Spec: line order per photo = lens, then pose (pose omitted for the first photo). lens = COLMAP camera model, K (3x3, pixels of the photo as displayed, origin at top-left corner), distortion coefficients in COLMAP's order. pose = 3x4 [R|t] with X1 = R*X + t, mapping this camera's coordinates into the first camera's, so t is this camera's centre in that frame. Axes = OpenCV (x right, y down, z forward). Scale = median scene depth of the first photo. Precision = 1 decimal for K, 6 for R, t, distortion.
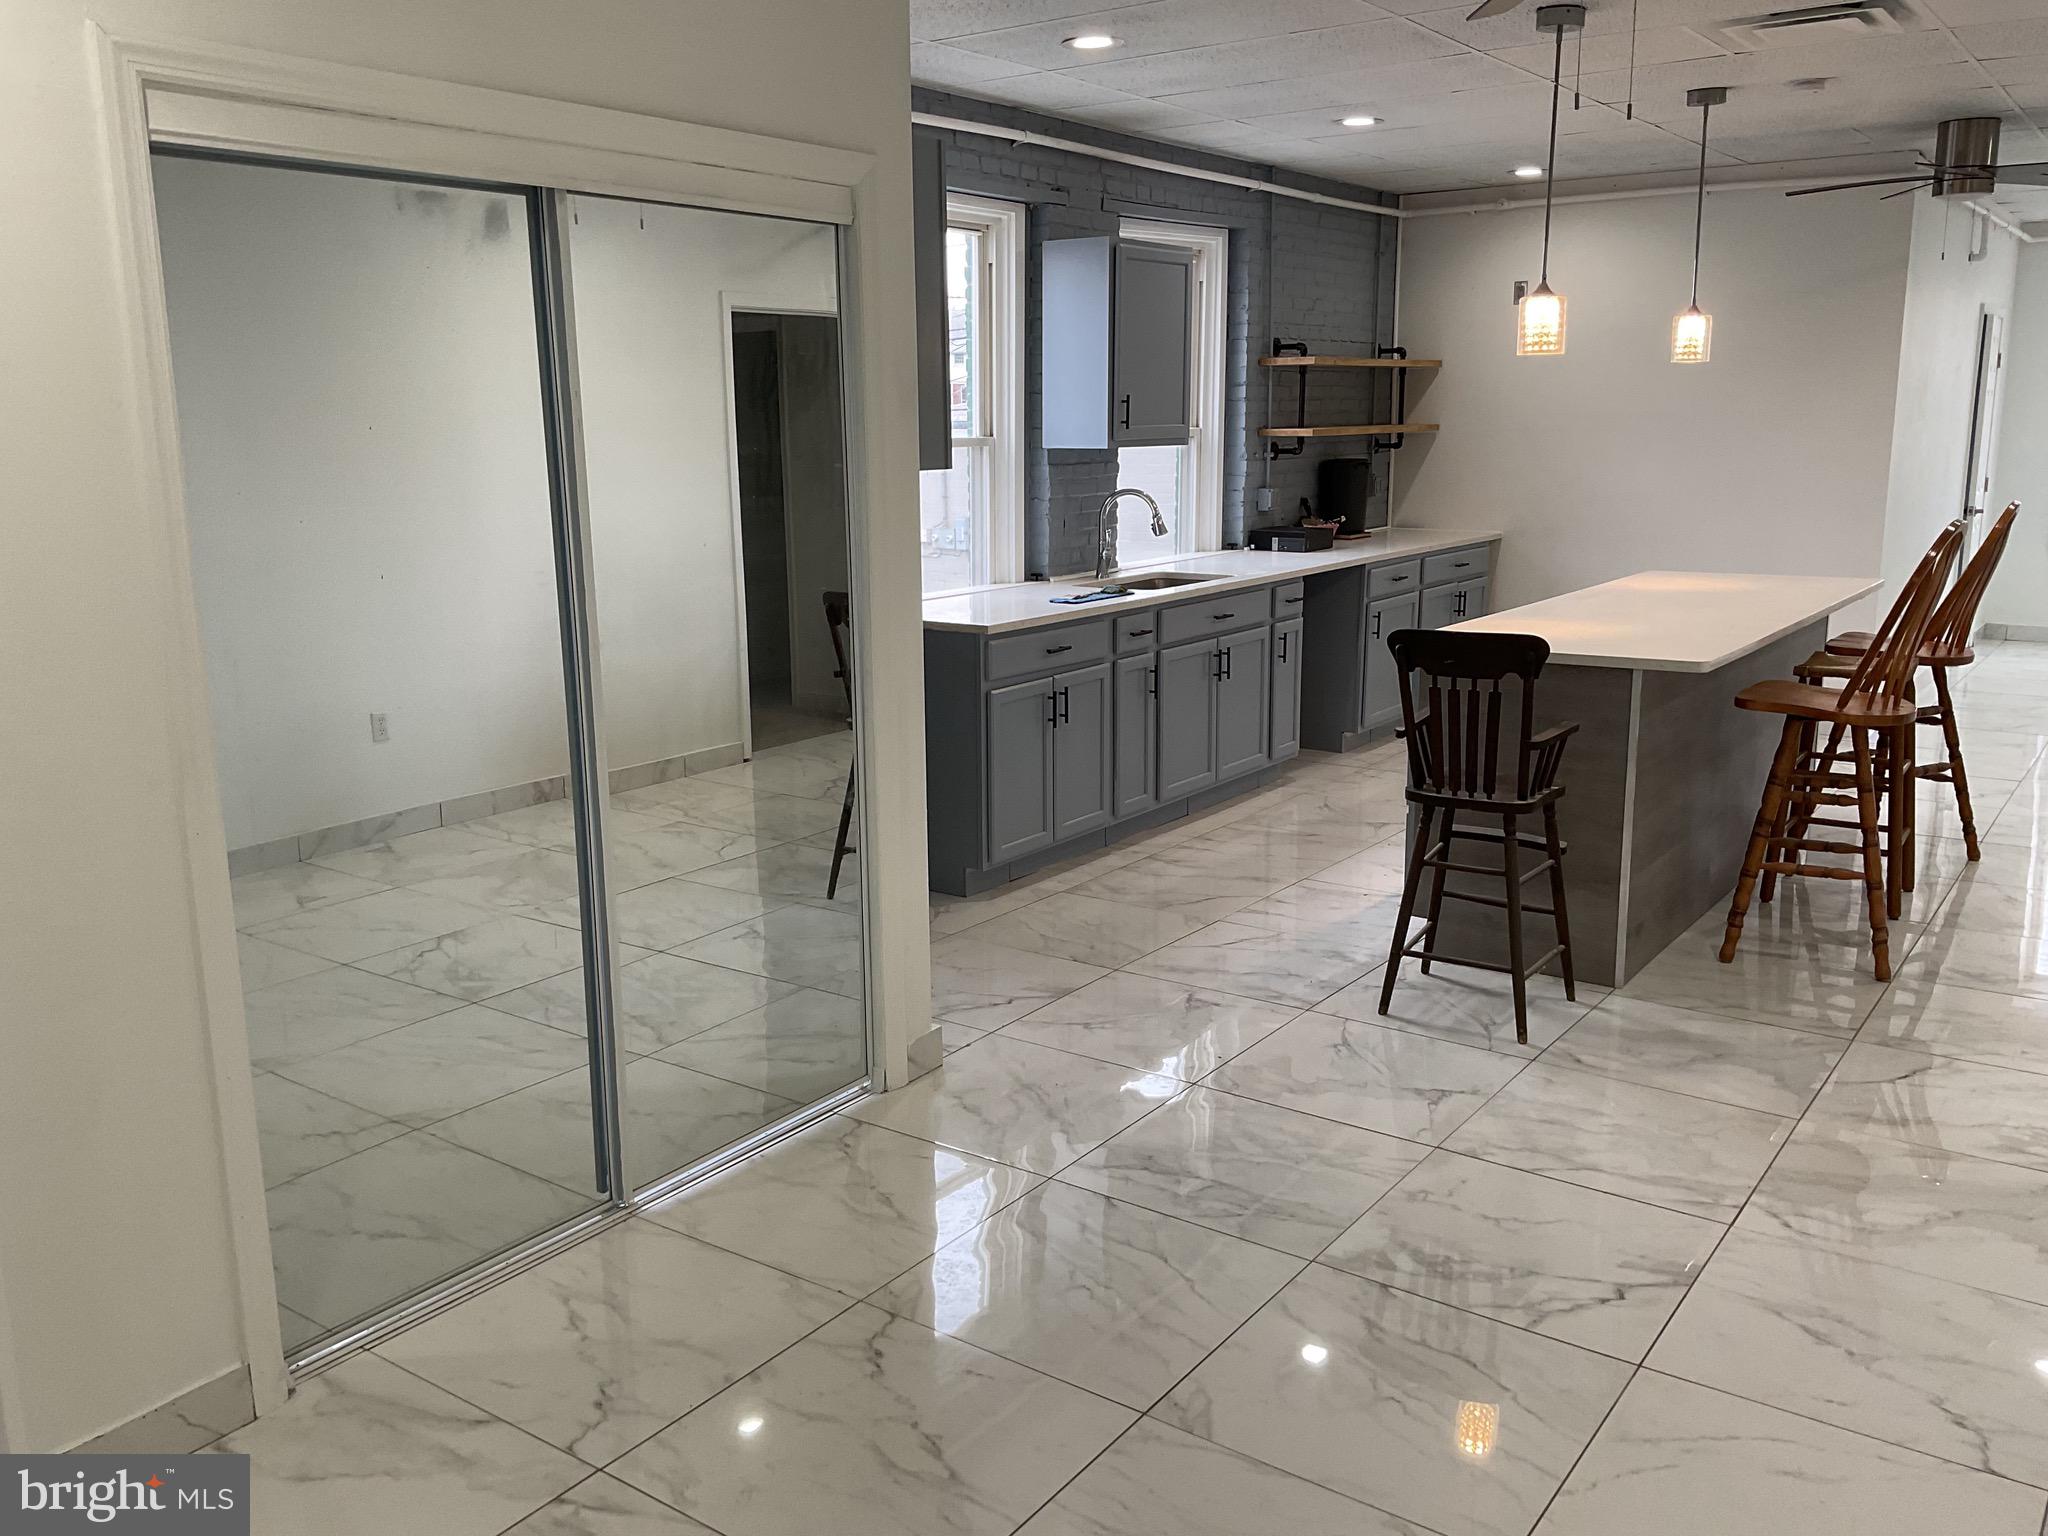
lens RADIAL K [[1703.1, 0, 1022.9], [0, 1703.1, 783.5], [0, 0, 1]] dist [0.081085, -0.132247]
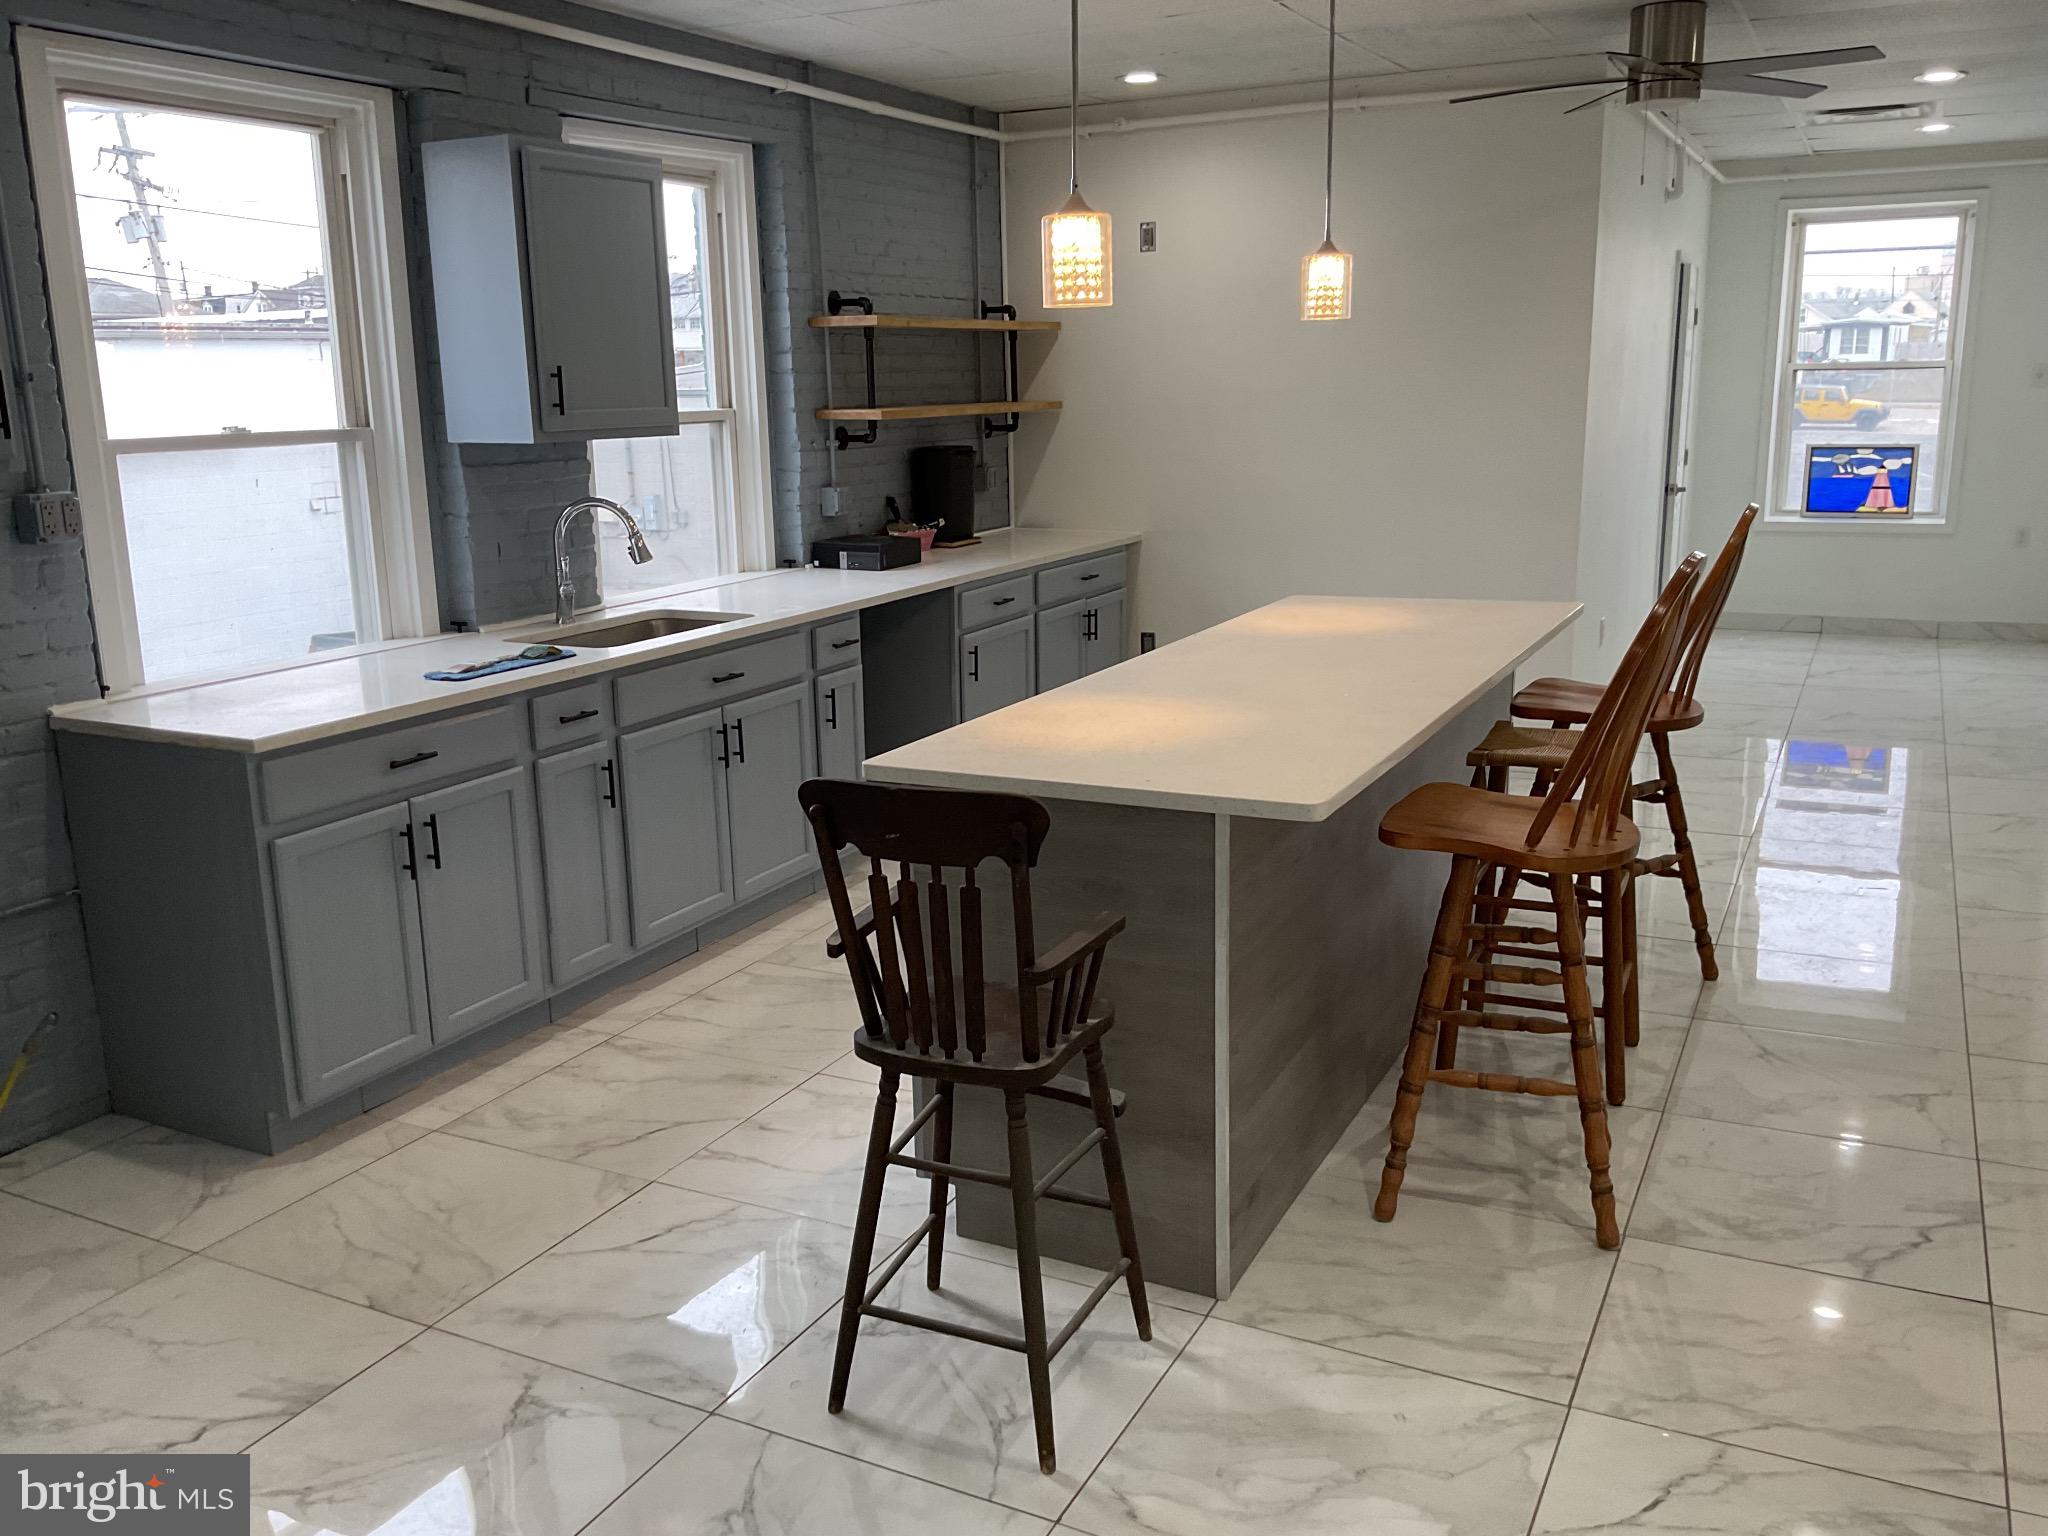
lens RADIAL K [[1703.1, 0, 1030.3], [0, 1703.1, 782.9], [0, 0, 1]] dist [0.081085, -0.132247]
pose [[0.987818, -0.045857, 0.148704, 0.138074], [0.043075, 0.998832, 0.021879, -0.065423], [-0.149534, -0.015207, 0.988640, 0.278301]]
